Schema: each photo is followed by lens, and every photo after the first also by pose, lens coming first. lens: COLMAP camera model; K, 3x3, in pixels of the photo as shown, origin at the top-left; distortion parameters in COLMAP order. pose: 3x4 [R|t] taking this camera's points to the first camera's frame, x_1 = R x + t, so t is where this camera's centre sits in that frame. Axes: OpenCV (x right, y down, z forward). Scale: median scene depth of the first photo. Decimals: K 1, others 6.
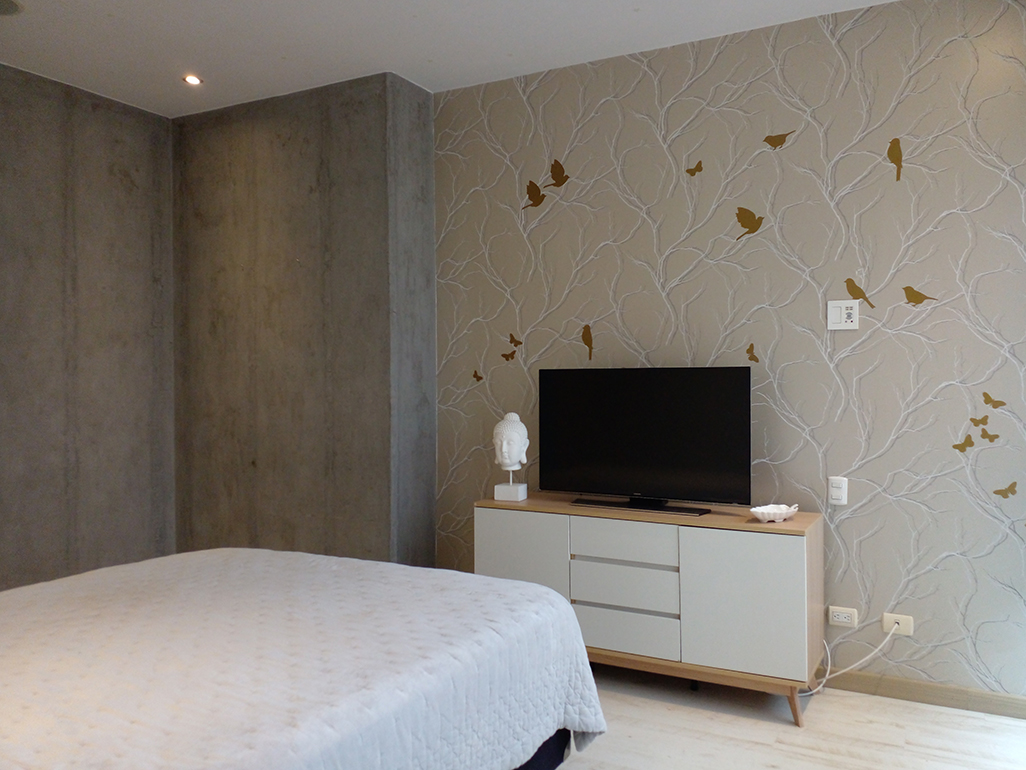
lens RADIAL K [[831.7, 0, 527.2], [0, 831.7, 394.0], [0, 0, 1]] dist [0.108140, -0.157364]
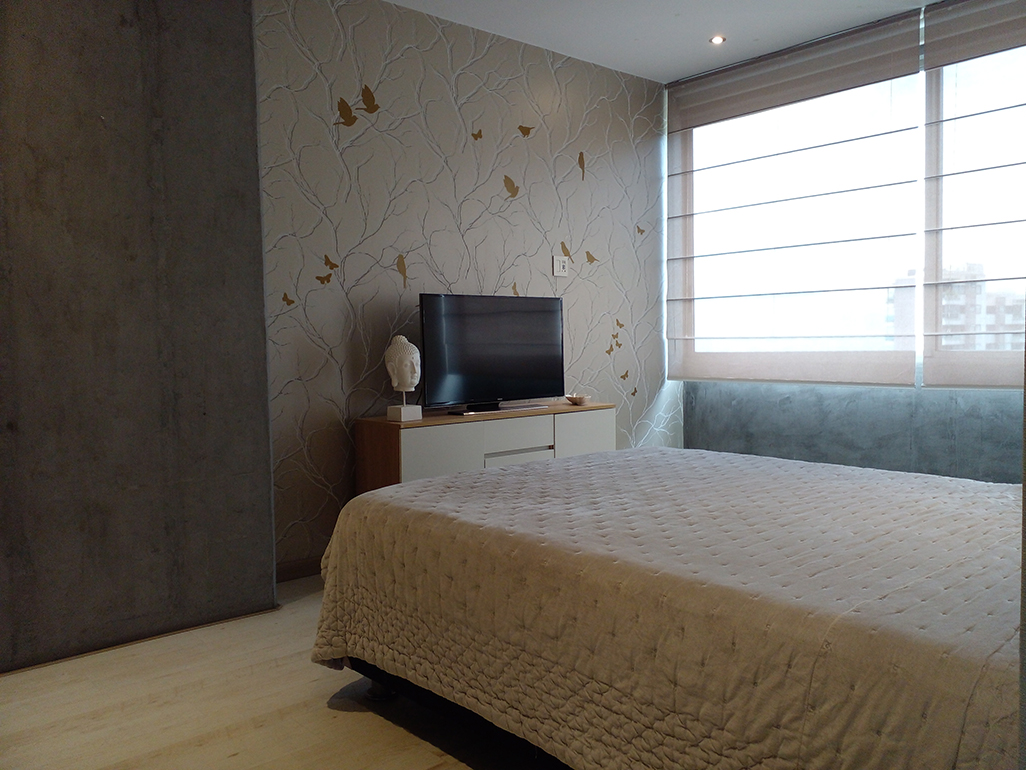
lens RADIAL K [[831.7, 0, 527.2], [0, 831.7, 394.0], [0, 0, 1]] dist [0.108140, -0.157364]
pose [[0.343318, -0.065006, 0.936967, -0.851474], [0.025855, 0.997878, 0.059758, 0.034021], [-0.938863, 0.003709, 0.344270, 0.461489]]
